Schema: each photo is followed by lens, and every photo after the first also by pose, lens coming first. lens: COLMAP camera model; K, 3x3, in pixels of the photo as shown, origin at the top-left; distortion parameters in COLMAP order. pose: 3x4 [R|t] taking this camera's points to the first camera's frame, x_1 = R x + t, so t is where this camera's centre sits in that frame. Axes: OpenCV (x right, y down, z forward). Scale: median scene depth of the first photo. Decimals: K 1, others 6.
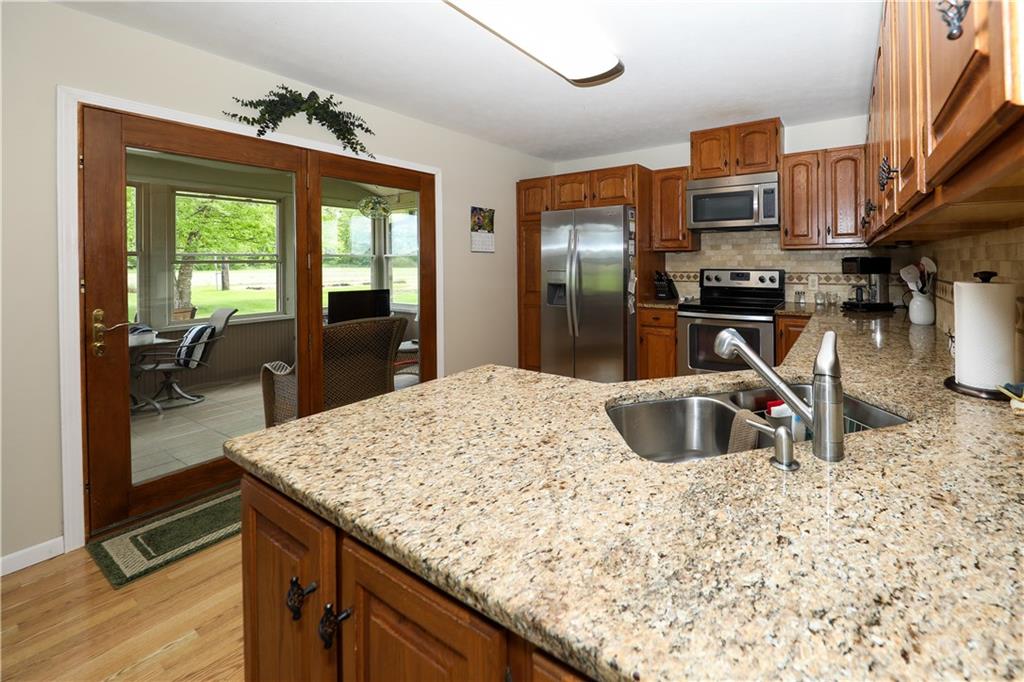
lens RADIAL K [[400.0, 0, 634.2], [0, 400.0, 261.1], [0, 0, 1]] dist [-0.007981, -0.000096]
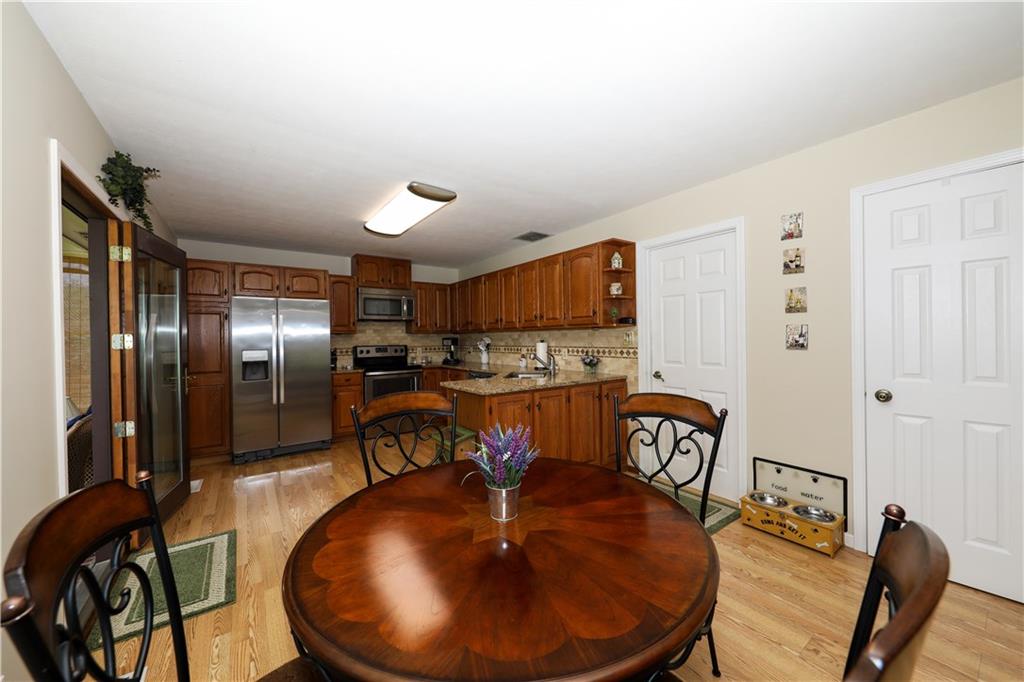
lens RADIAL K [[373.8, 0, 516.2], [0, 373.8, 339.2], [0, 0, 1]] dist [0.001475, 0.000183]
pose [[0.436916, -0.003232, 0.899497, -0.914475], [0.014503, 0.999889, -0.003452, 0.009093], [-0.899386, 0.014553, 0.436914, -0.151615]]
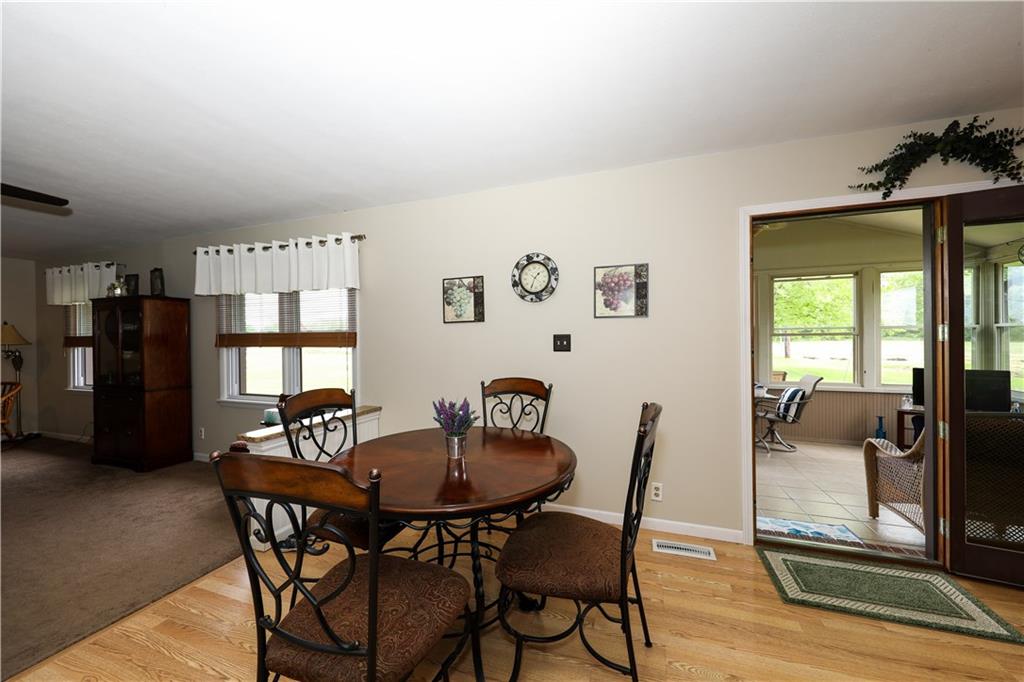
lens RADIAL K [[373.8, 0, 516.2], [0, 373.8, 339.6], [0, 0, 1]] dist [0.001475, 0.000183]
pose [[0.148788, 0.008528, -0.988832, -0.137894], [0.006675, 0.999931, 0.009628, 0.000906], [0.988847, -0.008033, 0.148721, 0.005136]]
